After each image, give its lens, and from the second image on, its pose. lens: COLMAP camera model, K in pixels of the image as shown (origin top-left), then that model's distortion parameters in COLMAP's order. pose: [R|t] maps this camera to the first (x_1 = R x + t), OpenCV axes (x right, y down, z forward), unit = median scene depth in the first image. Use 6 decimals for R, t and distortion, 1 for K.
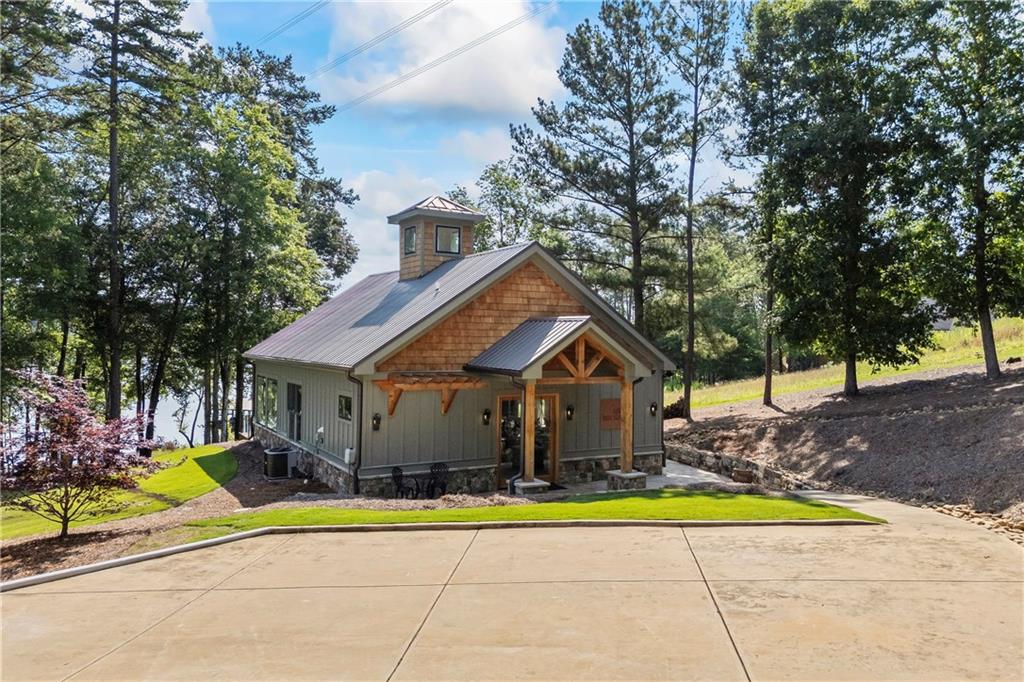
lens RADIAL K [[758.3, 0, 512.7], [0, 758.3, 339.0], [0, 0, 1]] dist [0.015882, 0.000882]
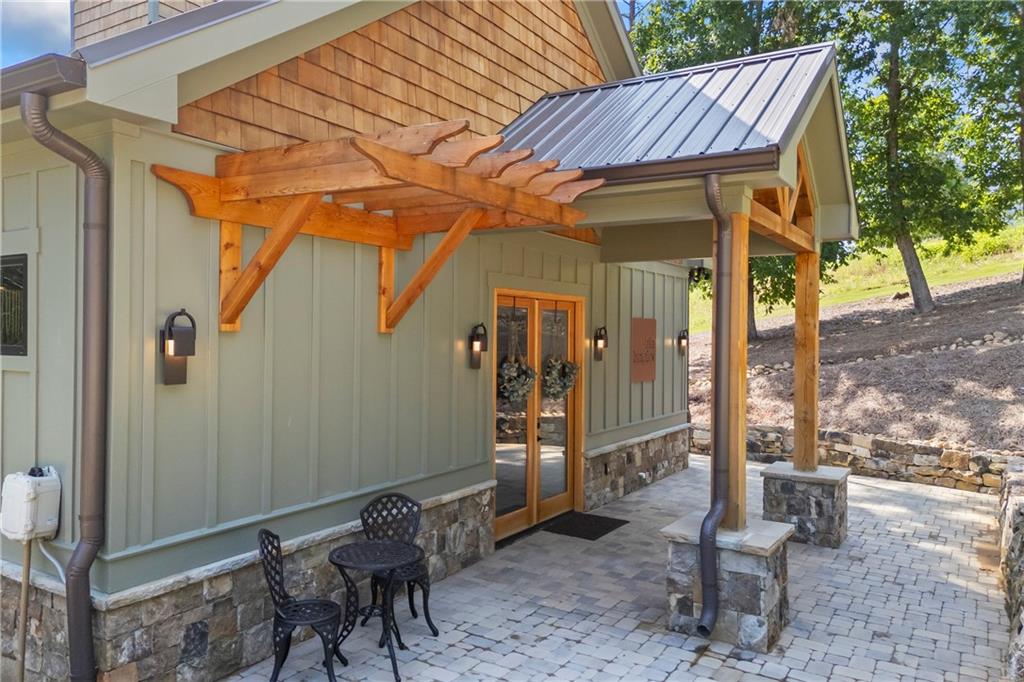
lens RADIAL K [[758.3, 0, 511.5], [0, 758.3, 343.7], [0, 0, 1]] dist [0.015882, 0.000882]
pose [[0.880679, -0.011570, 0.473572, -0.185397], [0.004101, 0.999850, 0.016801, 0.097080], [-0.473695, -0.012854, 0.880595, 0.693985]]
